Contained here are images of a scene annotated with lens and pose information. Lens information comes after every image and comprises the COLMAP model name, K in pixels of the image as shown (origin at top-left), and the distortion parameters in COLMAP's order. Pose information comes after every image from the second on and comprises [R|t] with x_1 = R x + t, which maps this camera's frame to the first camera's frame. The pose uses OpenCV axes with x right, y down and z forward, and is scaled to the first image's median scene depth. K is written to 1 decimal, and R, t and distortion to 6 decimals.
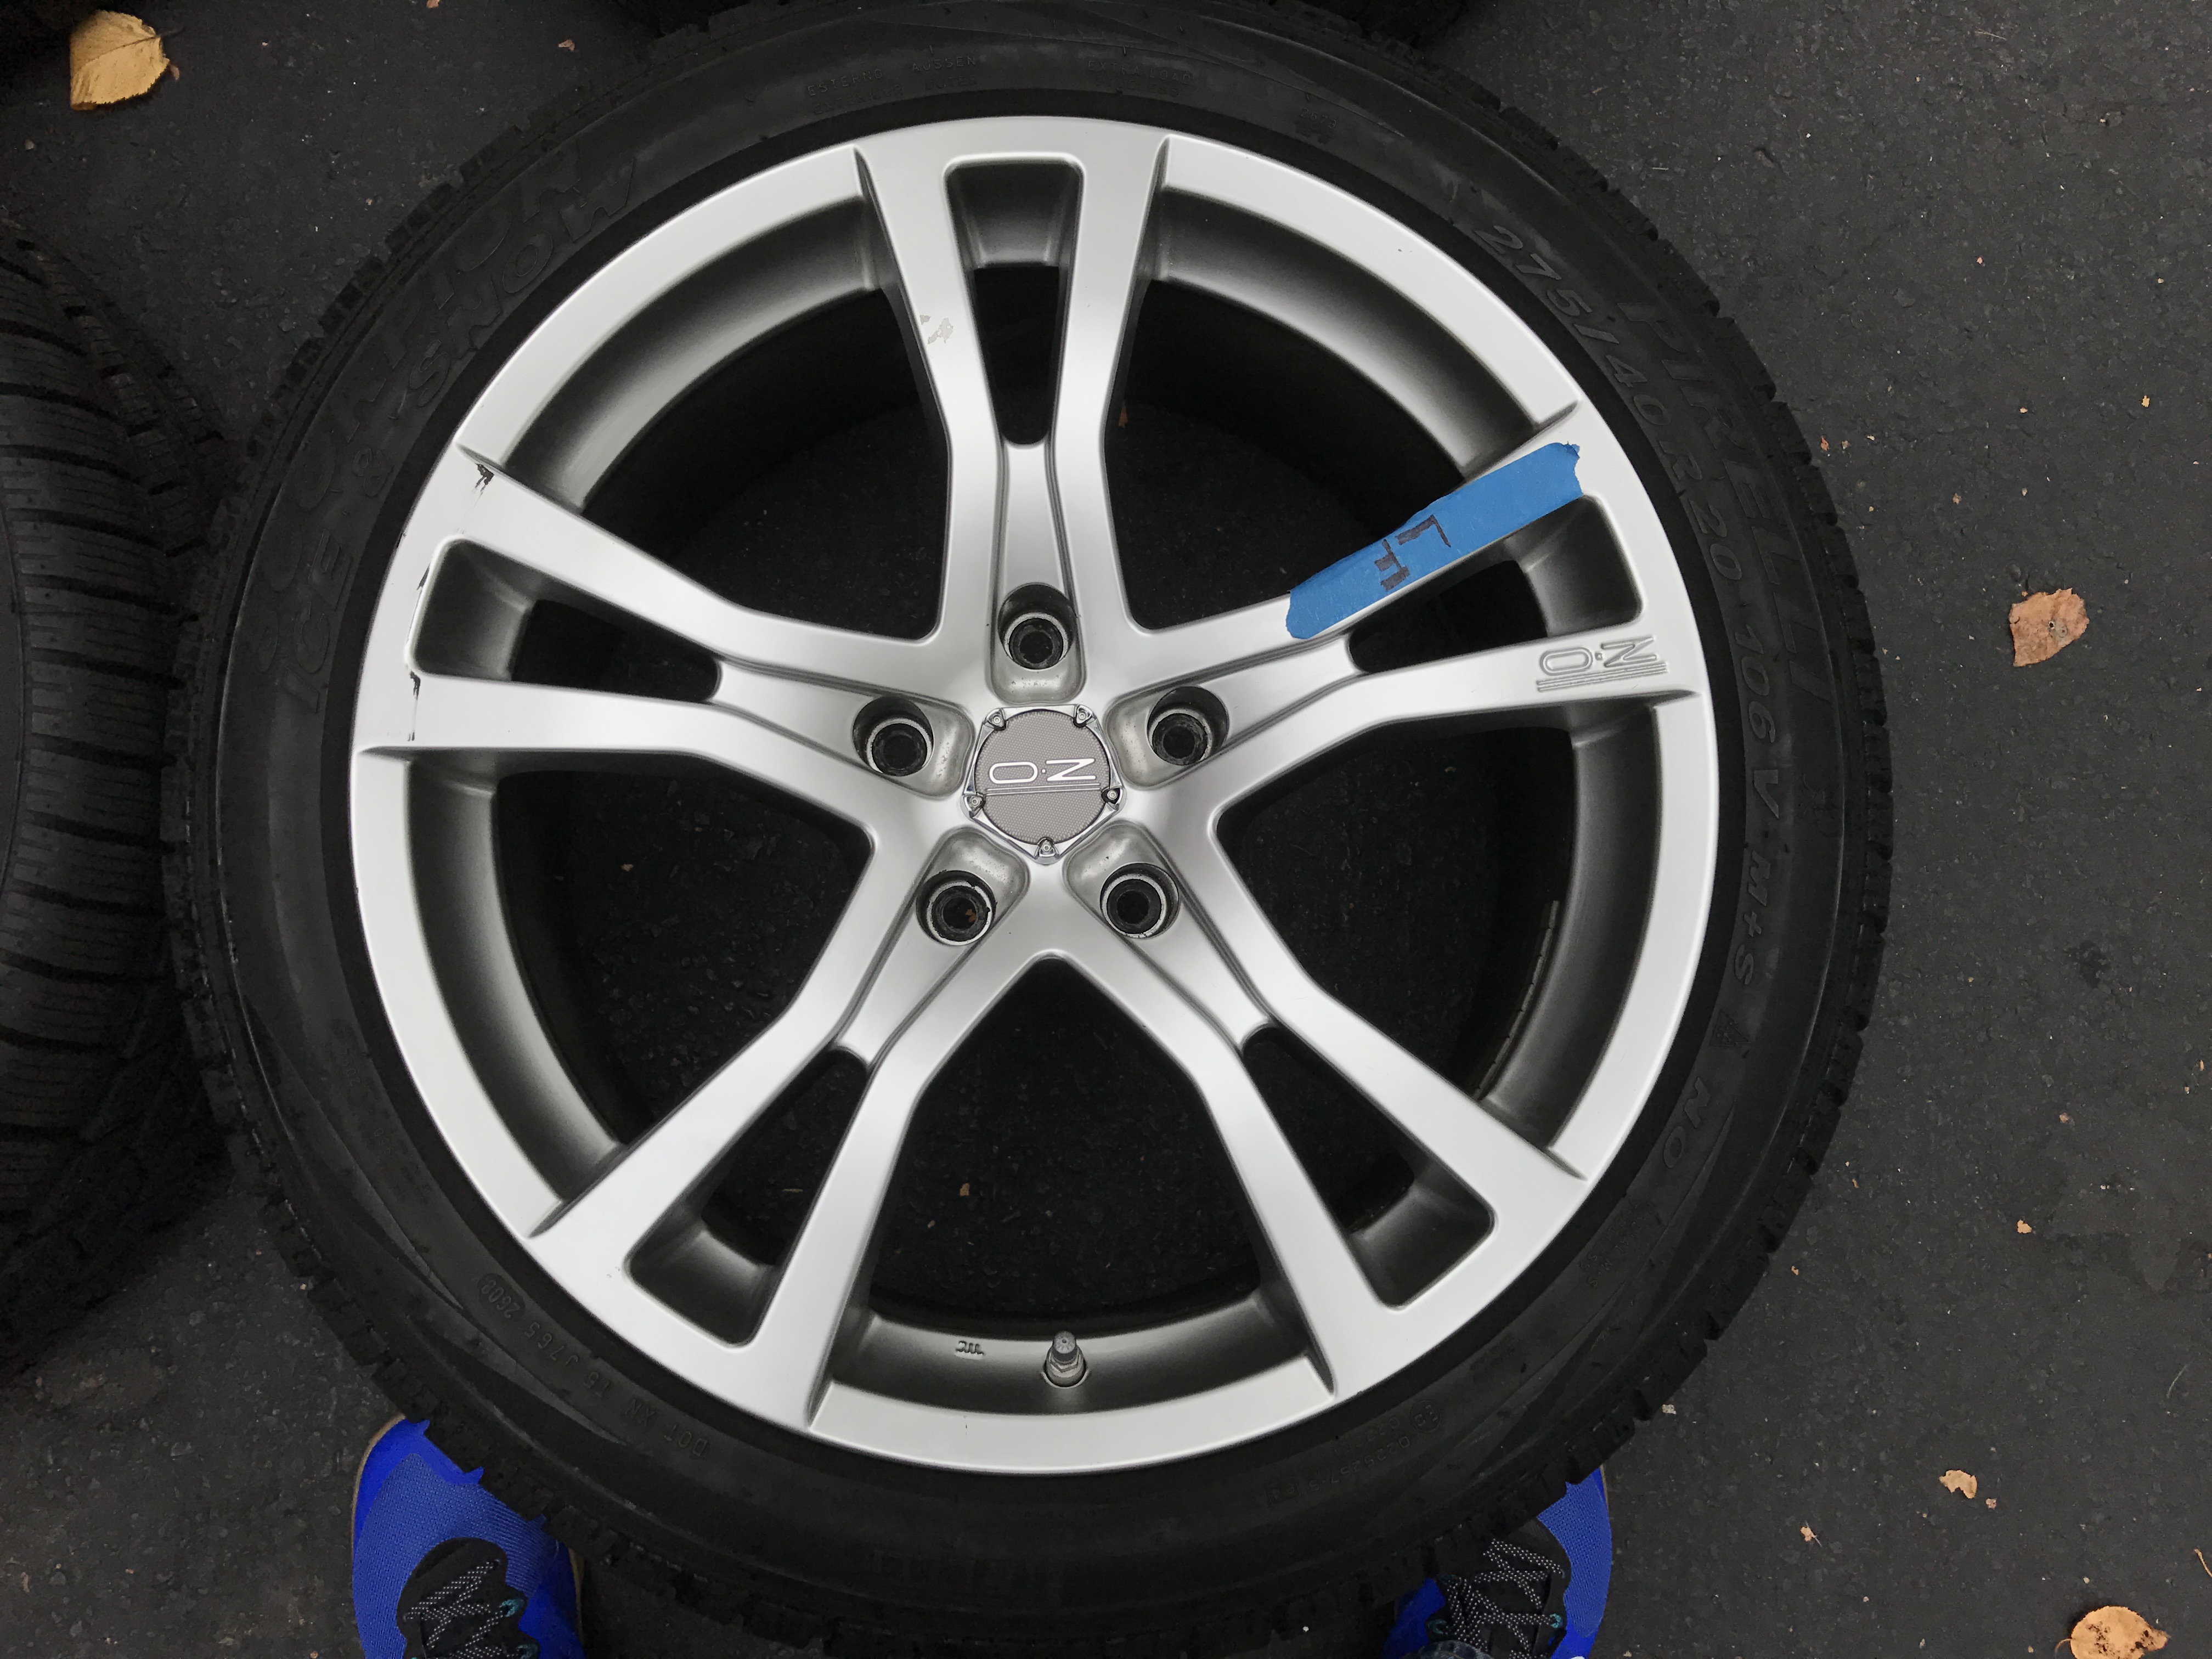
lens RADIAL K [[1790.9, 0, 1096.9], [0, 1790.9, 814.2], [0, 0, 1]] dist [-0.011162, 0.023536]
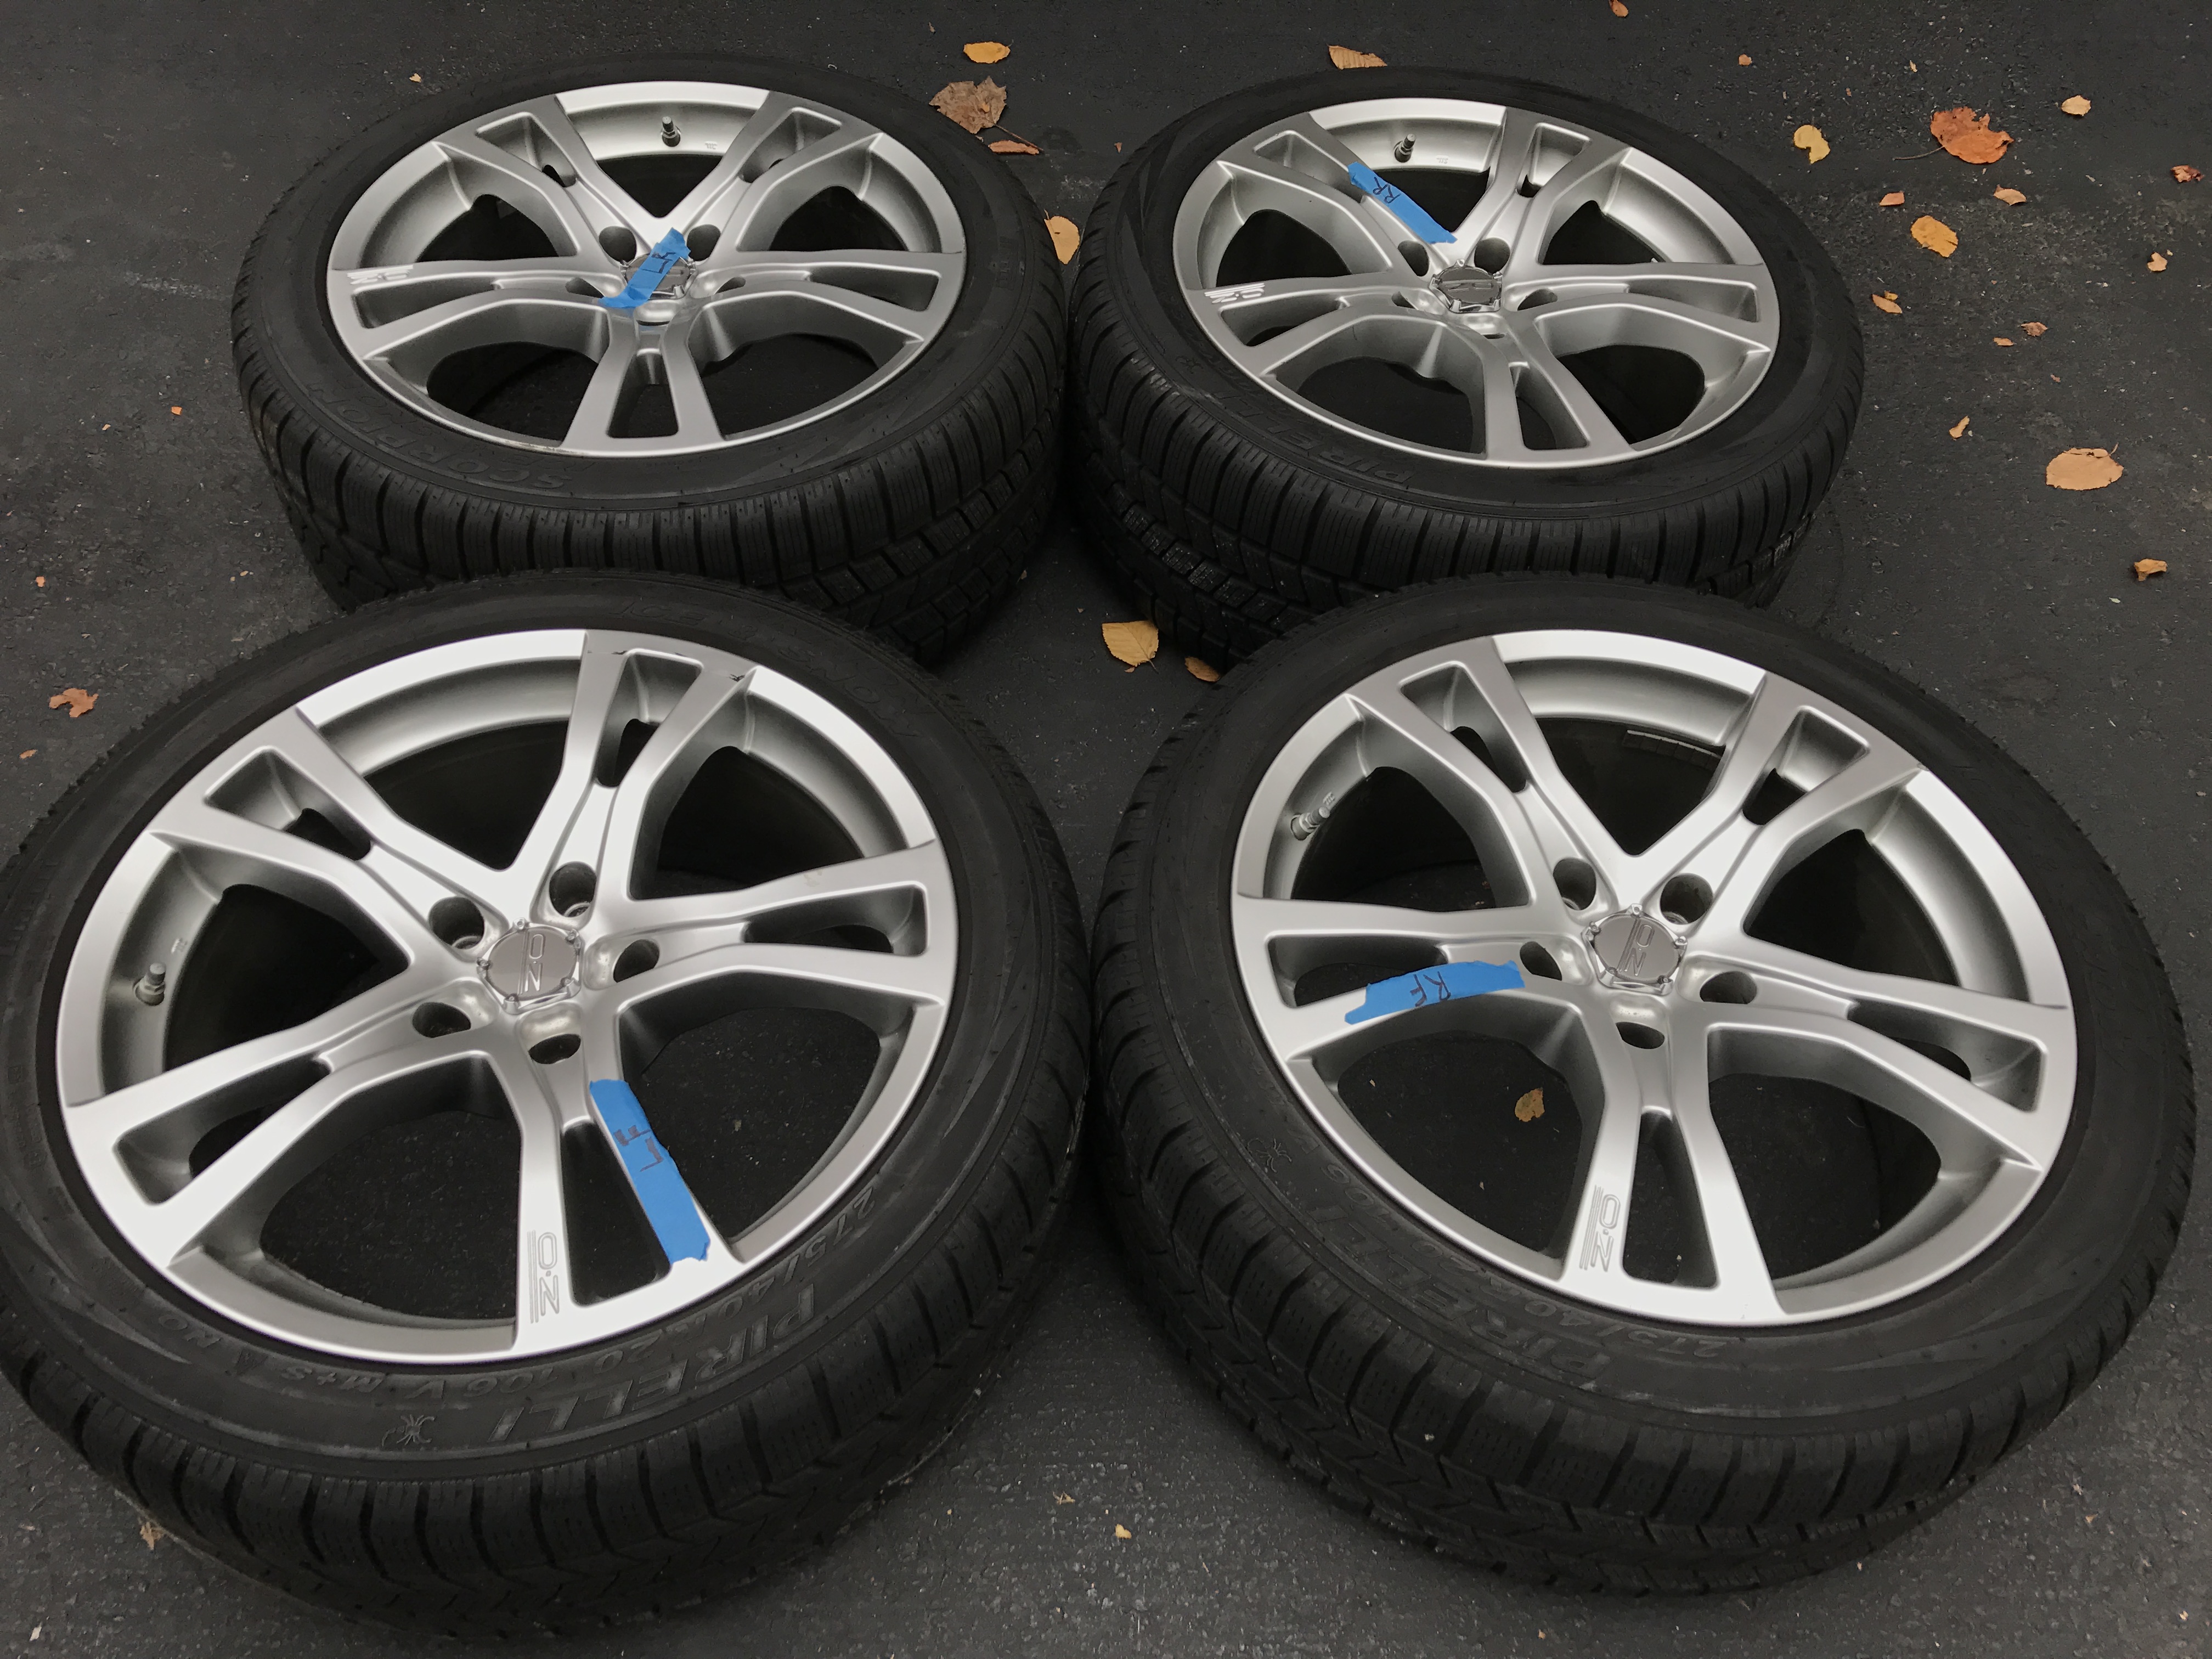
lens RADIAL K [[1790.9, 0, 1099.1], [0, 1790.9, 829.0], [0, 0, 1]] dist [-0.011162, 0.023536]
pose [[0.049442, 0.767739, -0.638852, 0.918296], [-0.996943, 0.076678, 0.014993, -0.557640], [0.060496, 0.636158, 0.769183, -0.250793]]
